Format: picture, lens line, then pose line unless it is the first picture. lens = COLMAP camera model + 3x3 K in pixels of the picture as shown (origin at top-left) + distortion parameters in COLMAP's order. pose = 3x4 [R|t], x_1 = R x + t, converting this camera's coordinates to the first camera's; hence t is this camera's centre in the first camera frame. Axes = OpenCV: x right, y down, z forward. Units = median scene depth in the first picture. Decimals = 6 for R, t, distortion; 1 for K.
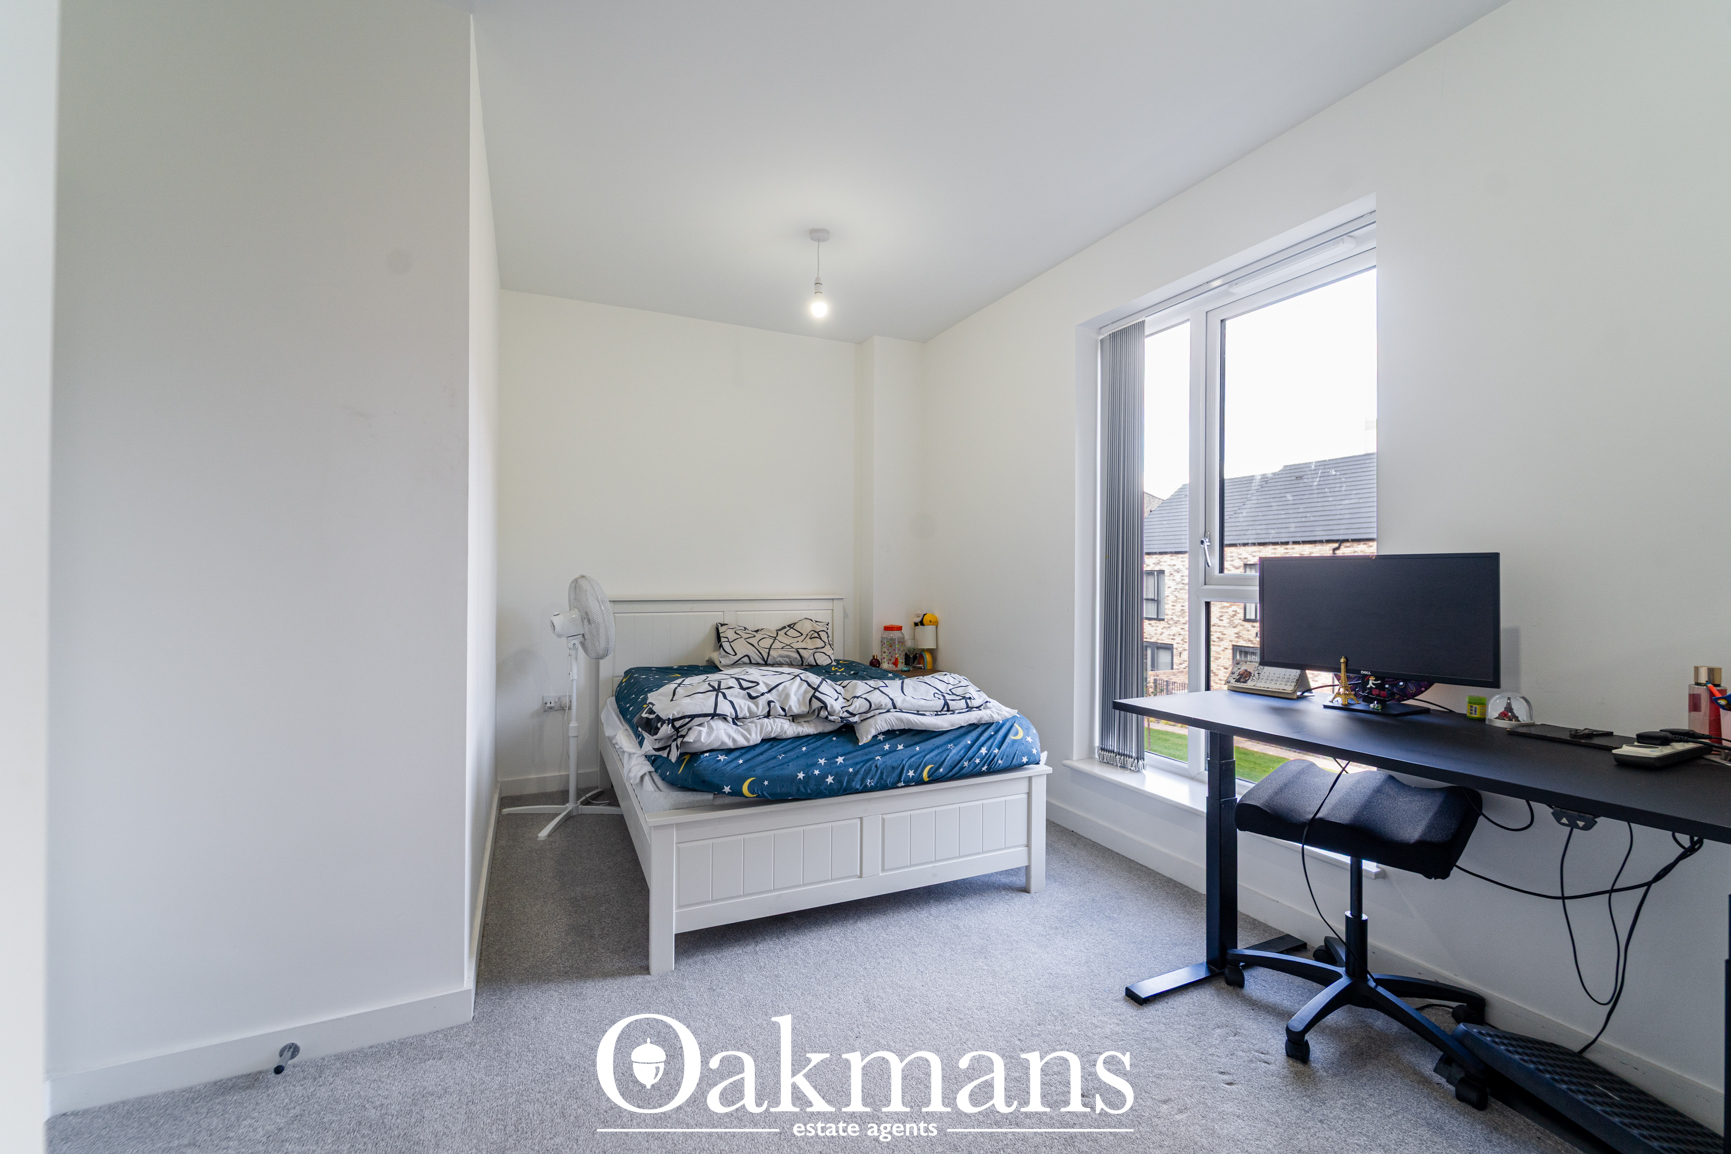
lens RADIAL K [[698.7, 0, 869.1], [0, 698.7, 573.2], [0, 0, 1]] dist [0.000612, -0.000549]
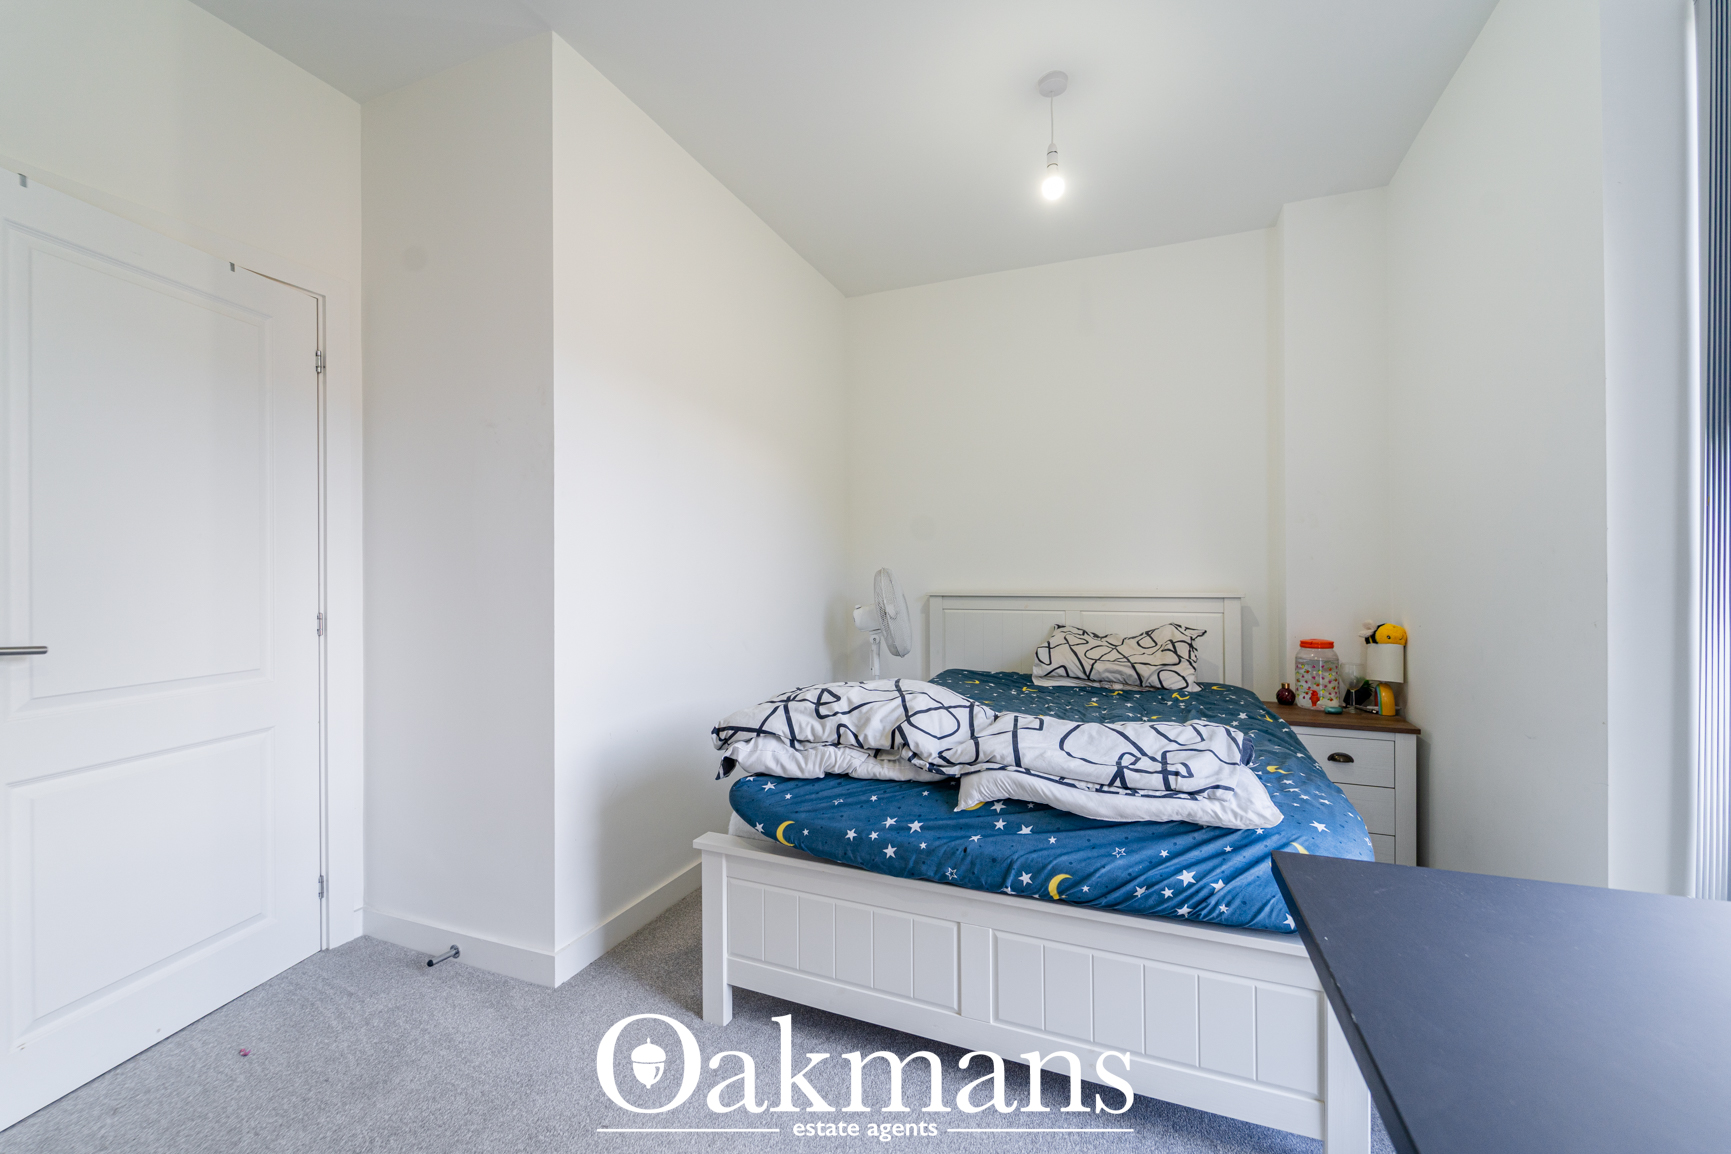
lens RADIAL K [[698.7, 0, 869.1], [0, 698.7, 573.2], [0, 0, 1]] dist [0.000612, -0.000549]
pose [[0.691521, -0.011831, -0.722259, 0.403557], [0.010147, 0.999926, -0.006664, 0.024891], [0.722285, -0.002721, 0.691591, 0.480859]]
